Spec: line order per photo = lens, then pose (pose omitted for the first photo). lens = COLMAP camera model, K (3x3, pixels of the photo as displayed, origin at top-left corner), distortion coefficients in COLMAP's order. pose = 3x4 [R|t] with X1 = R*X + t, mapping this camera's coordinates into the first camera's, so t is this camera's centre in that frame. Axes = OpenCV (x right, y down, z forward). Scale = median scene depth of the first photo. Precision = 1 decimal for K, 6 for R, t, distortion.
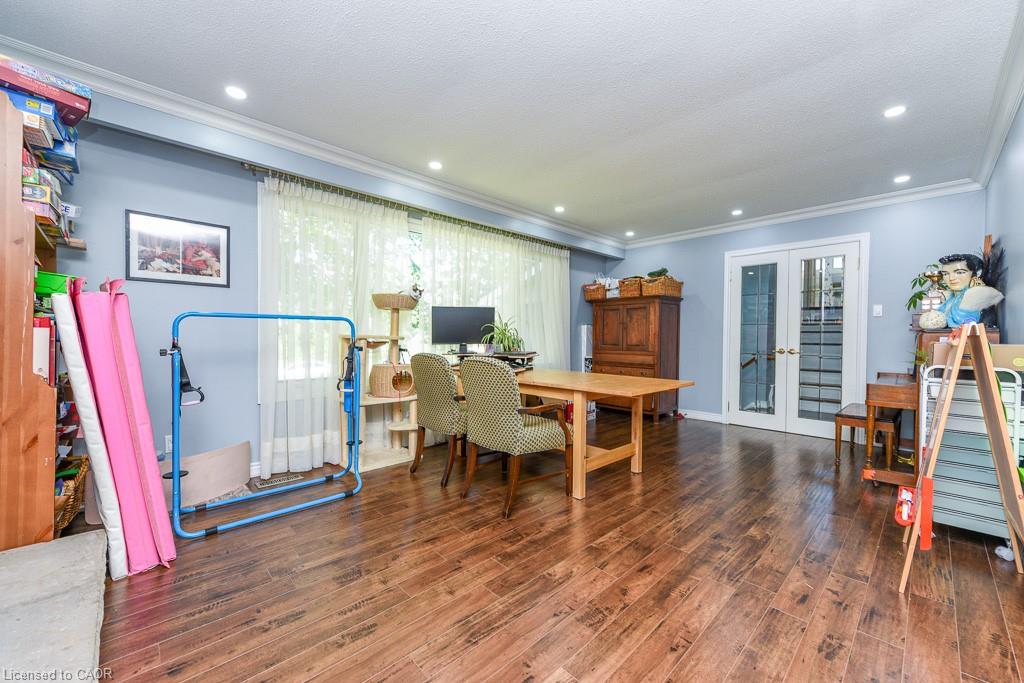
lens RADIAL K [[398.1, 0, 517.4], [0, 398.1, 339.6], [0, 0, 1]] dist [0.002902, -0.002159]
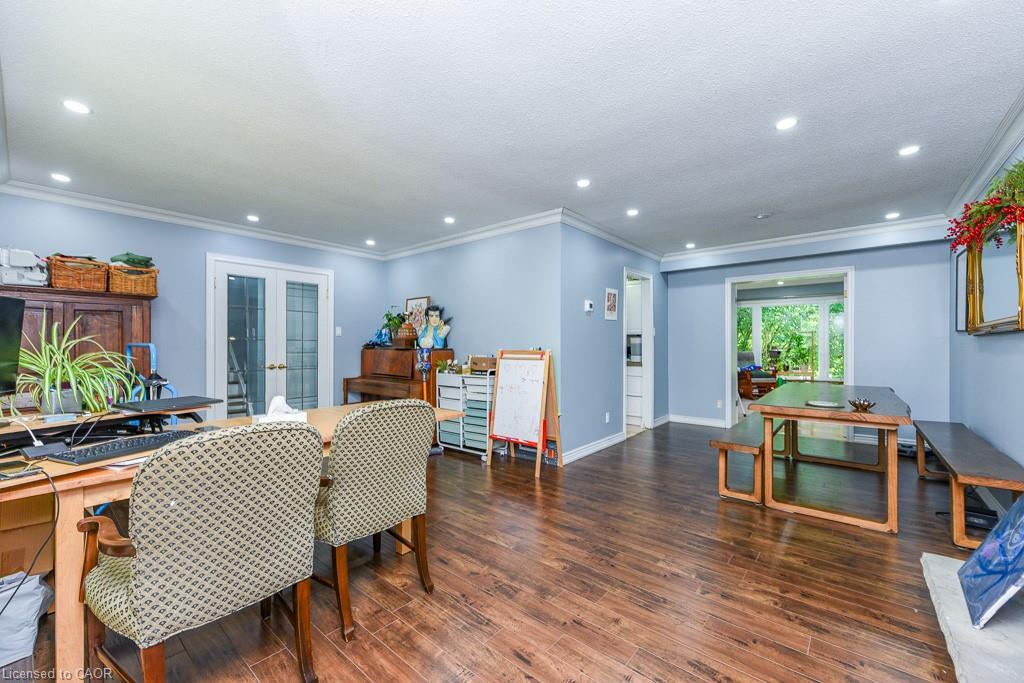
lens RADIAL K [[398.1, 0, 518.2], [0, 398.1, 343.8], [0, 0, 1]] dist [0.002902, -0.002159]
pose [[-0.089757, -0.003915, 0.995956, -0.453955], [0.006866, 0.999966, 0.004550, -0.033478], [-0.995940, 0.007247, -0.089727, 0.521934]]
